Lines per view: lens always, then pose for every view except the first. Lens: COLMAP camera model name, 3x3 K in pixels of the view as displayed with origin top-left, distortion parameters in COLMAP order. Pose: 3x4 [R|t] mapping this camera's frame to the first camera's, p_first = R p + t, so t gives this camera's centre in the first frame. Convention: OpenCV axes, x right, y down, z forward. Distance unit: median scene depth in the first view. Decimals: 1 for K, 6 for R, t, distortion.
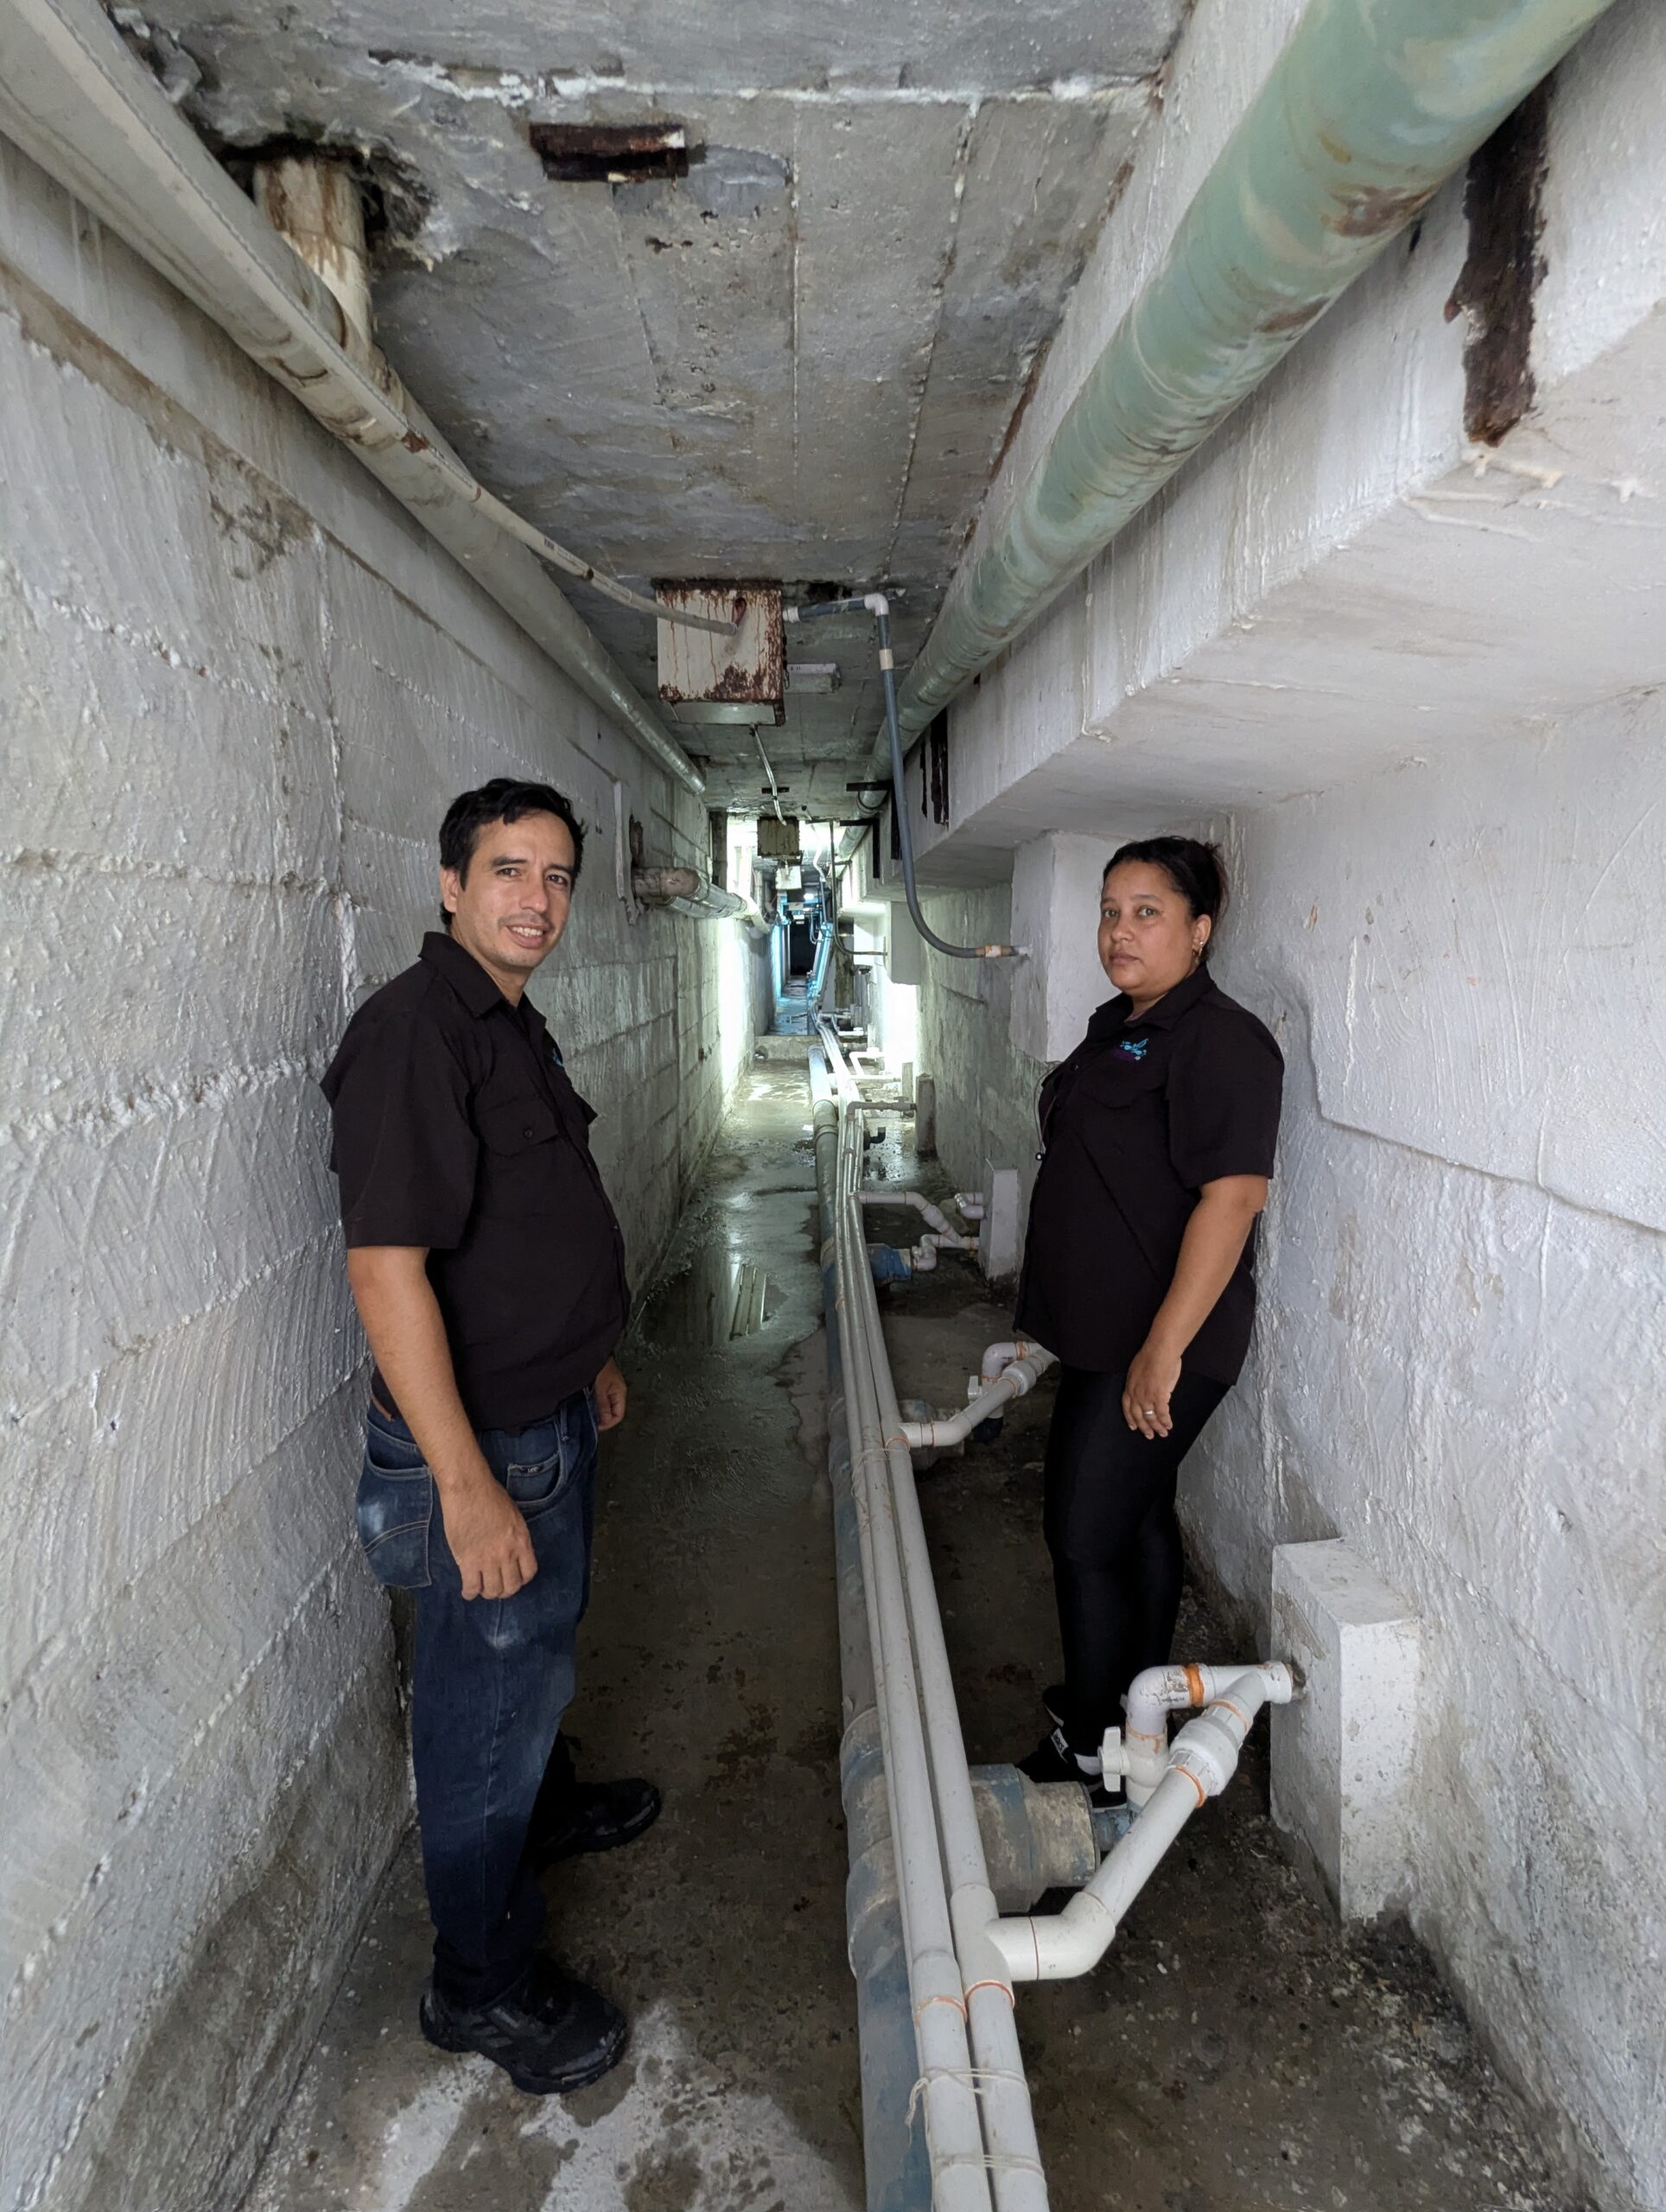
lens RADIAL K [[1033.5, 0, 833.0], [0, 1033.5, 1106.0], [0, 0, 1]] dist [-0.000461, 0.000104]
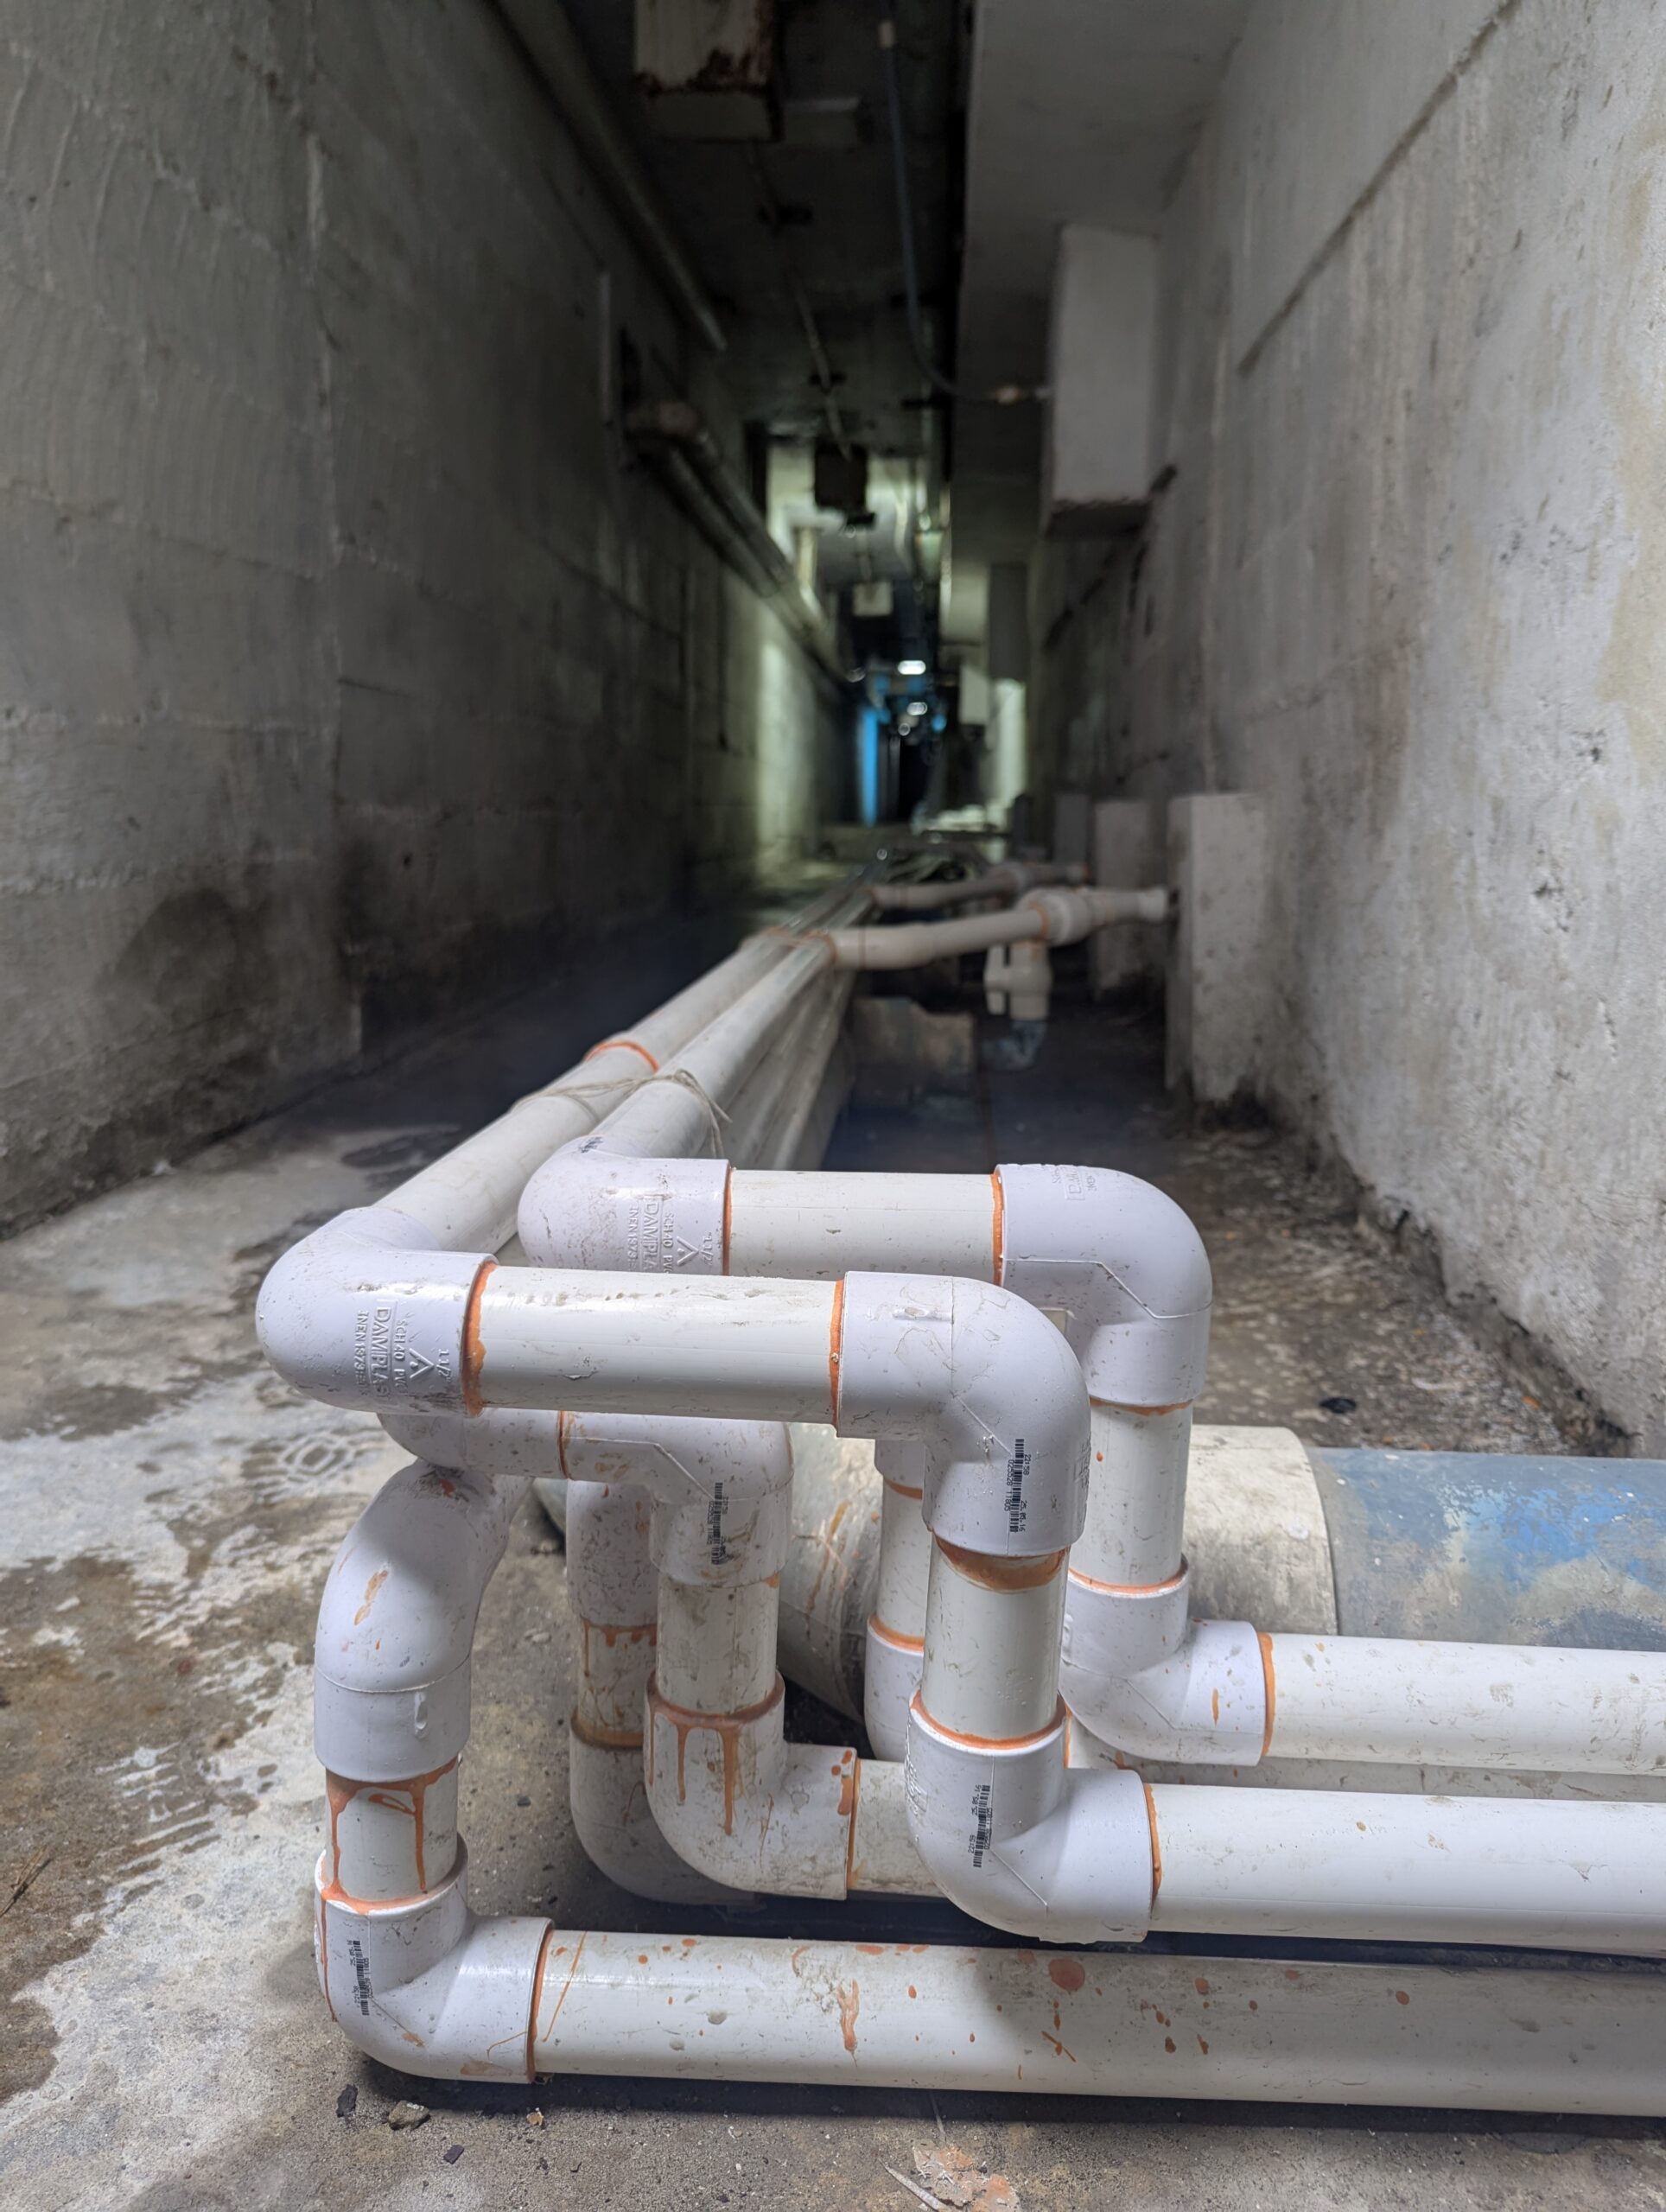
lens RADIAL K [[1529.0, 0, 833.0], [0, 1529.0, 1106.0], [0, 0, 1]] dist [0.035167, -0.058880]
pose [[0.996246, 0.035722, -0.078854, 0.138158], [-0.031958, 0.998312, 0.048490, 0.417087], [0.080453, -0.045788, 0.995706, -0.358241]]
